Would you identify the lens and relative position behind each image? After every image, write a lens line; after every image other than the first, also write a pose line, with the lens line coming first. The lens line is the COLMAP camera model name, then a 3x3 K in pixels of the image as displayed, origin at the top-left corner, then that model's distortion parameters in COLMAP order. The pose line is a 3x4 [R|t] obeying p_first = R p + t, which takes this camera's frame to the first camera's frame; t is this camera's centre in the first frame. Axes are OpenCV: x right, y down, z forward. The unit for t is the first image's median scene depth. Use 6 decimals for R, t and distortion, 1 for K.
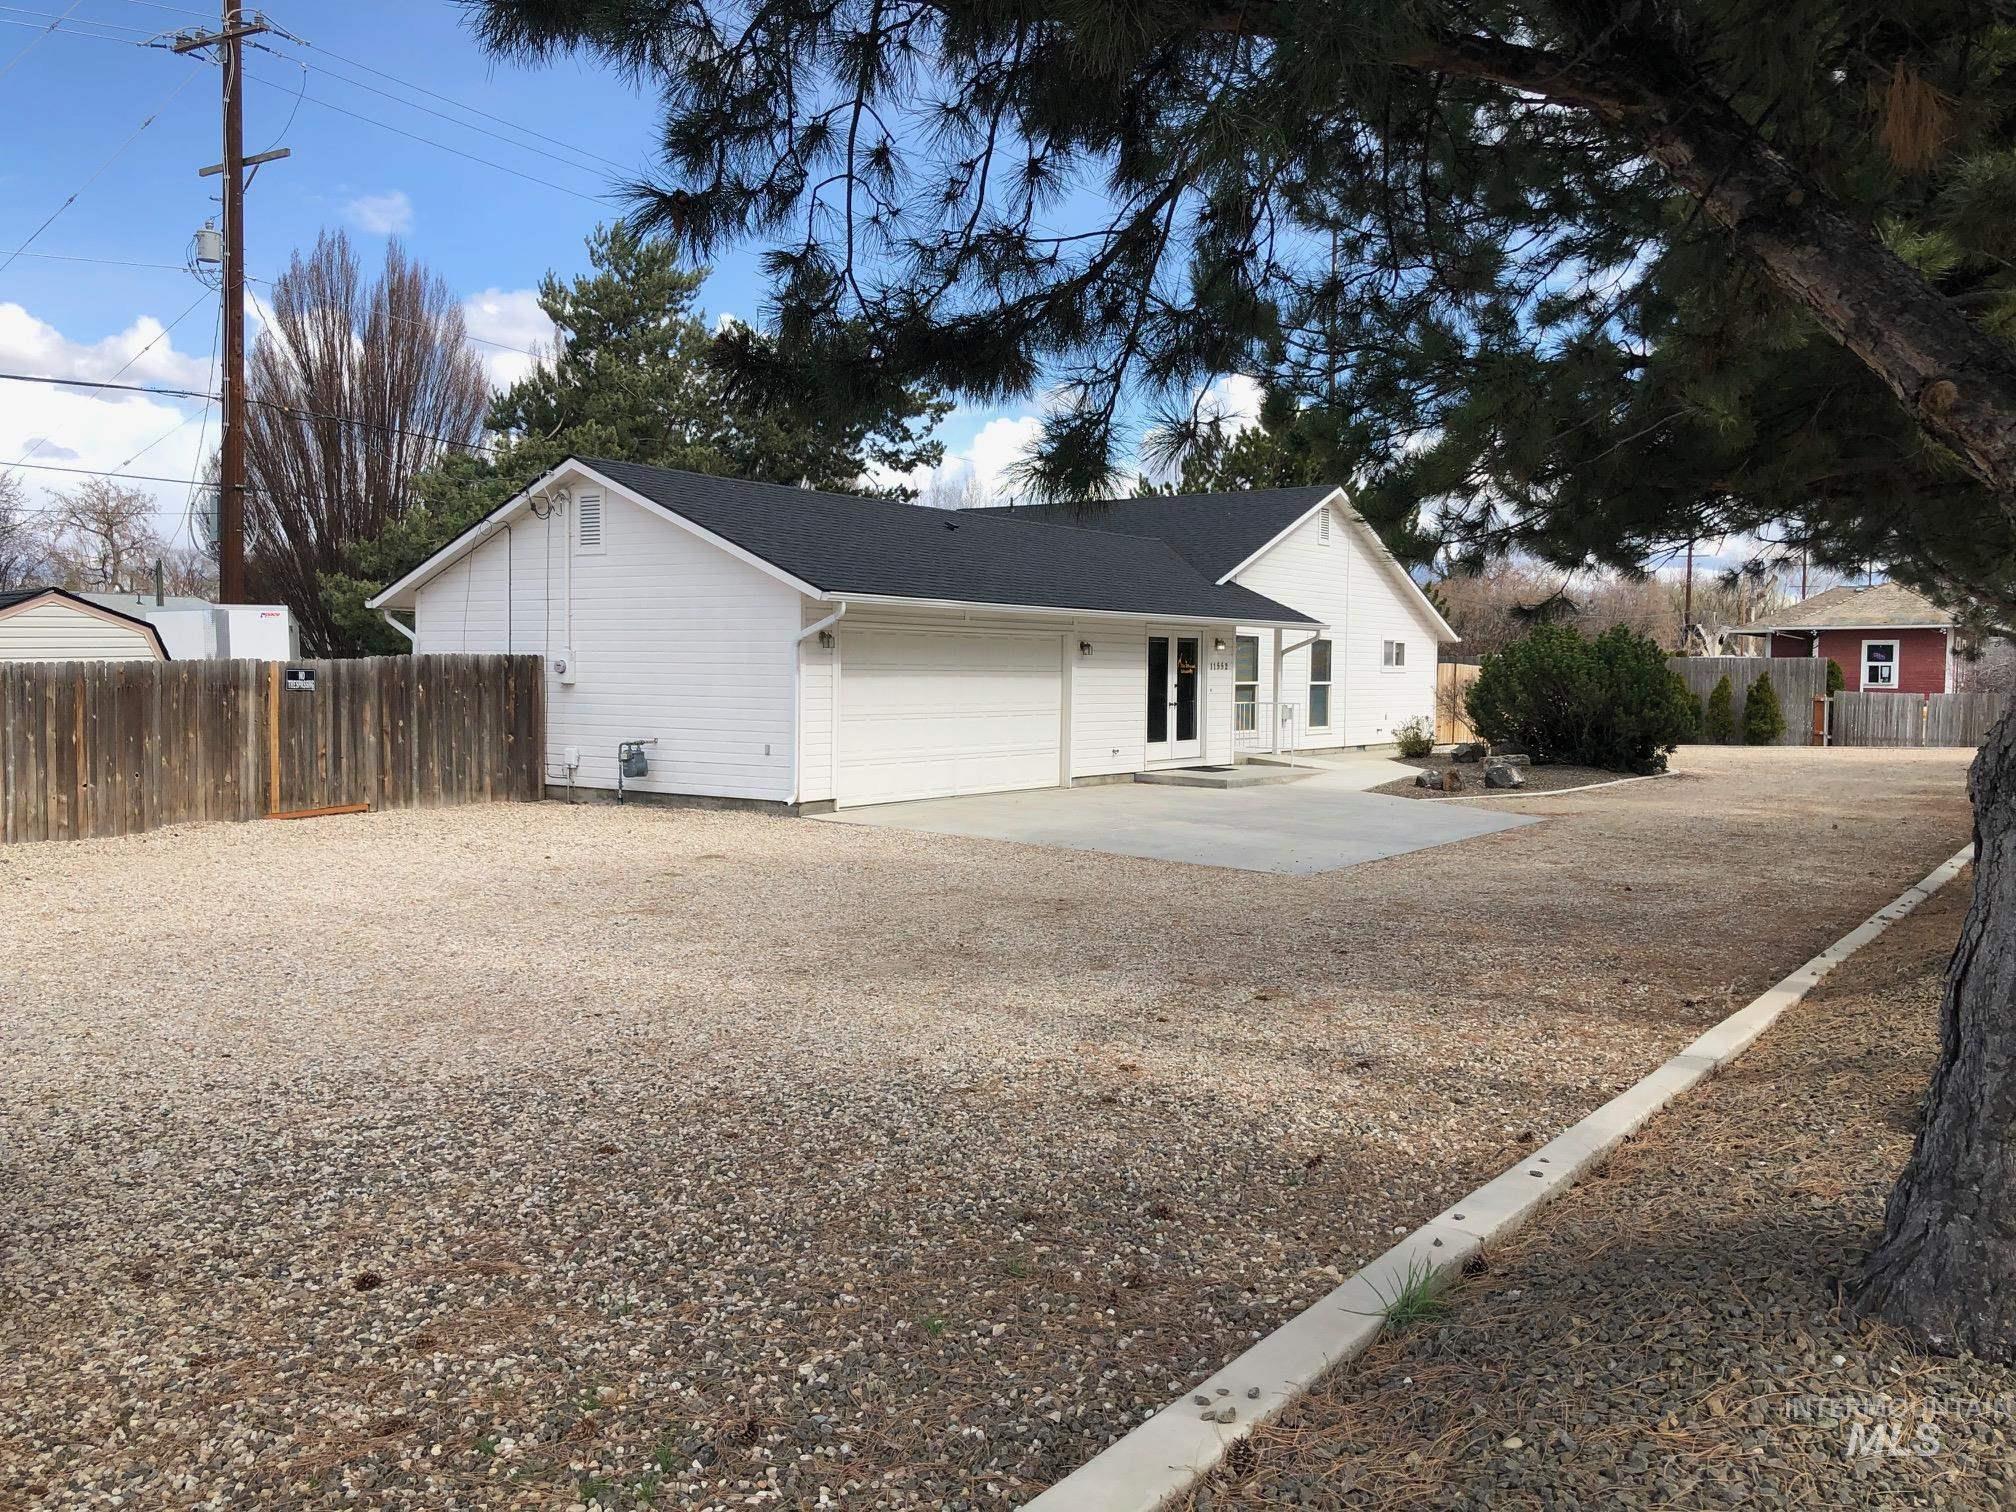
lens RADIAL K [[1653.2, 0, 1008.0], [0, 1653.2, 756.0], [0, 0, 1]] dist [0.062660, -0.124113]
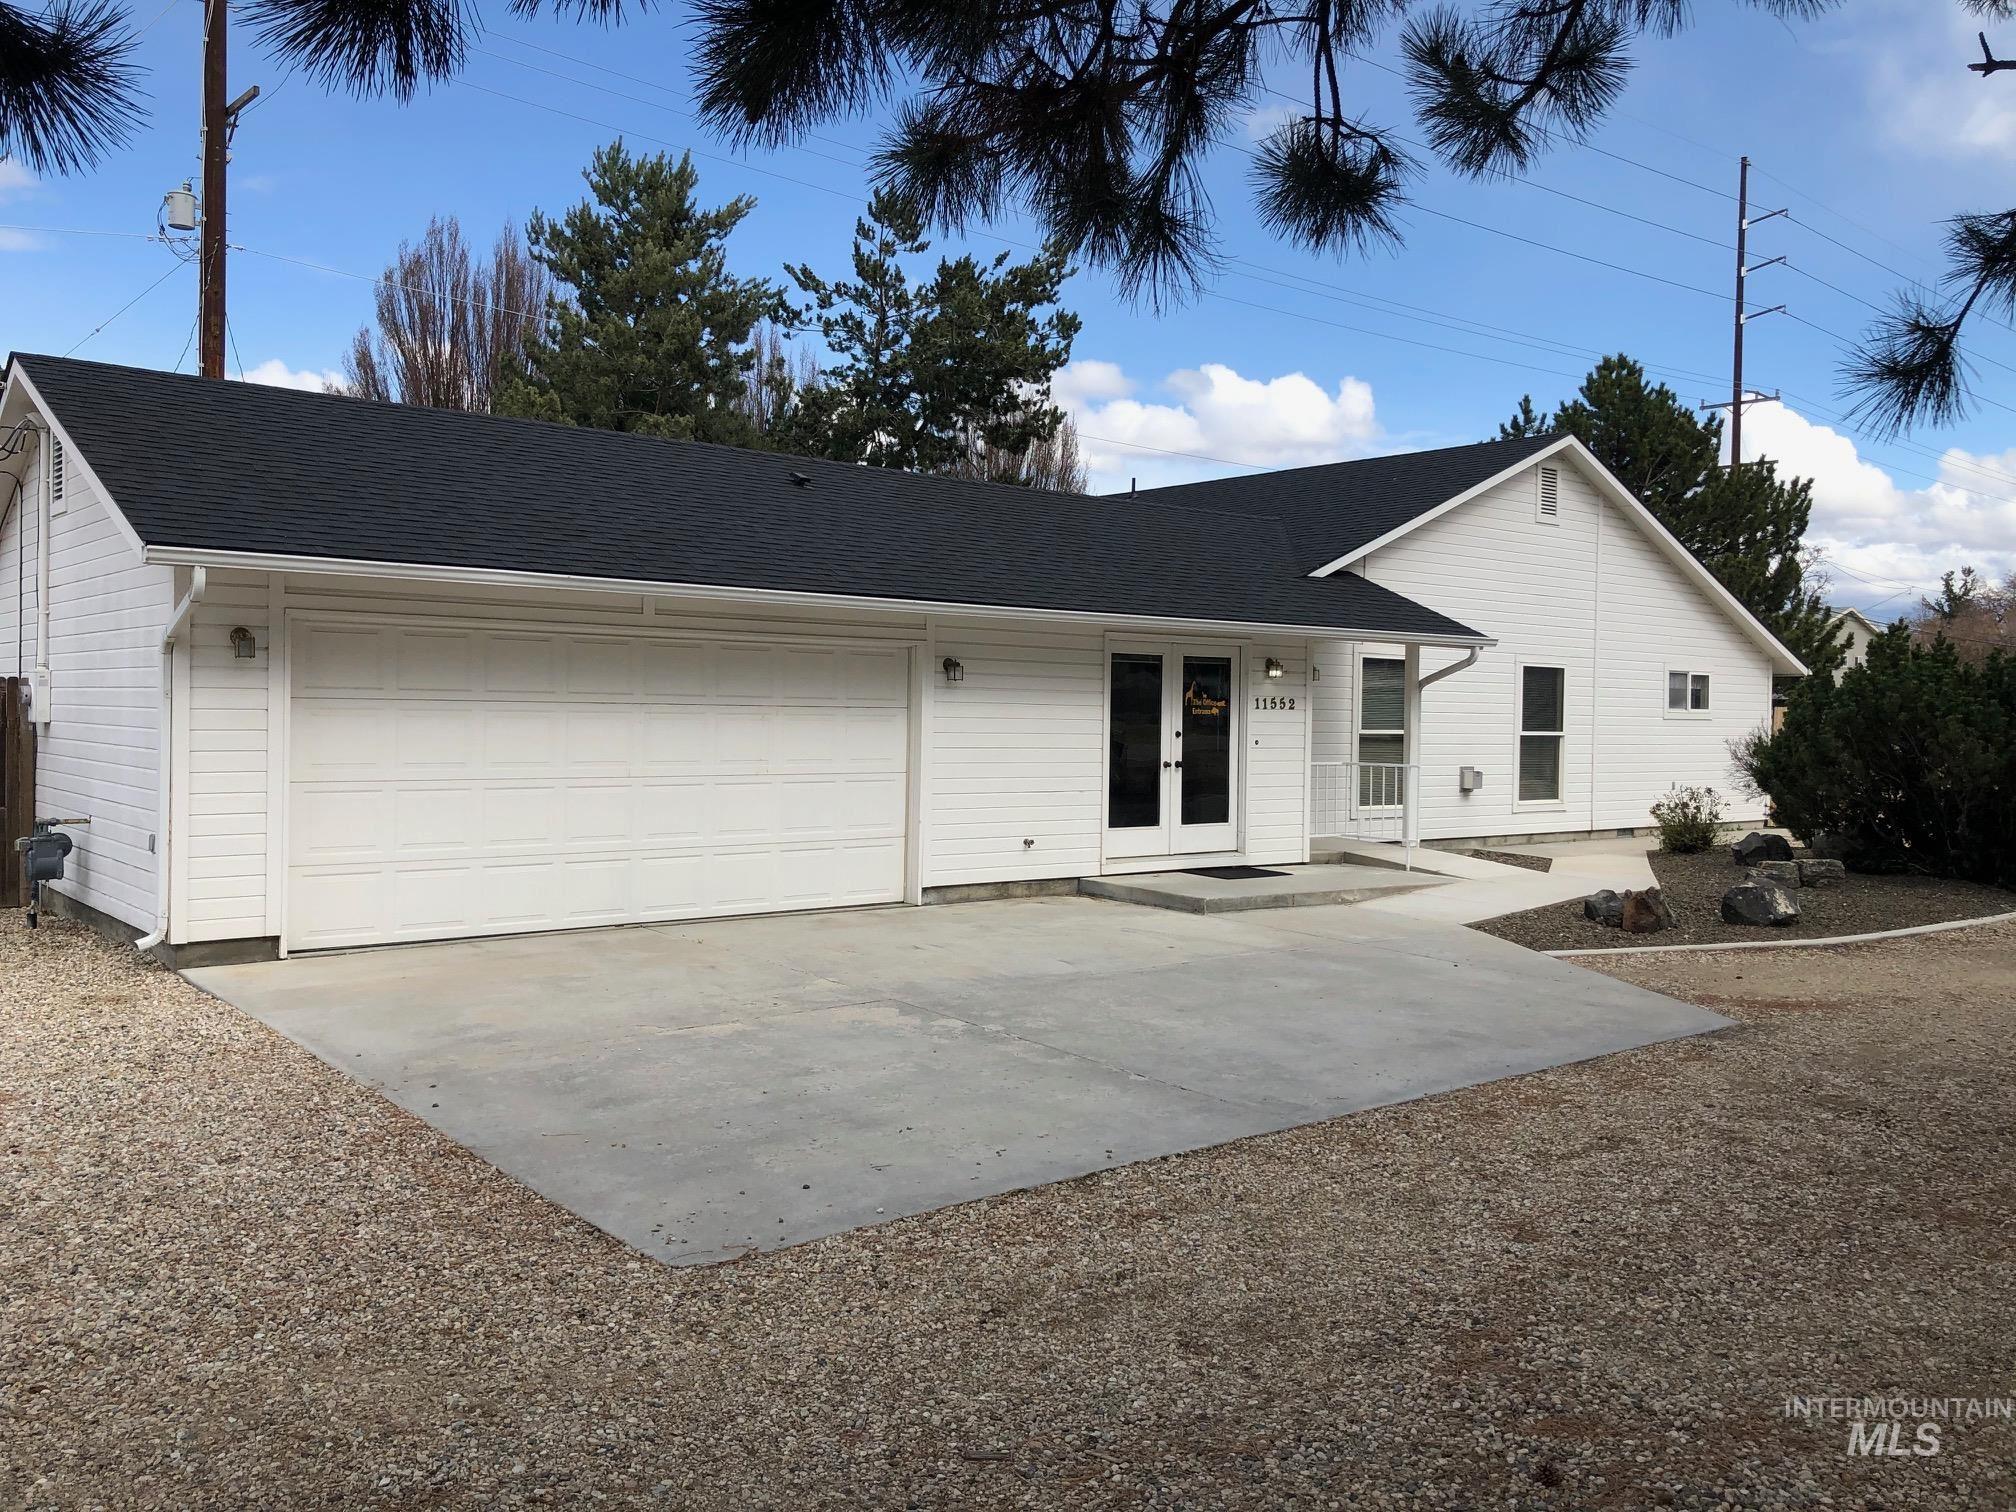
lens RADIAL K [[1653.2, 0, 1008.0], [0, 1653.2, 756.0], [0, 0, 1]] dist [0.062660, -0.124113]
pose [[0.965134, 0.011220, -0.261515, 0.197518], [-0.019122, 0.999434, -0.027693, -0.016275], [0.261056, 0.031728, 0.964802, 0.391189]]
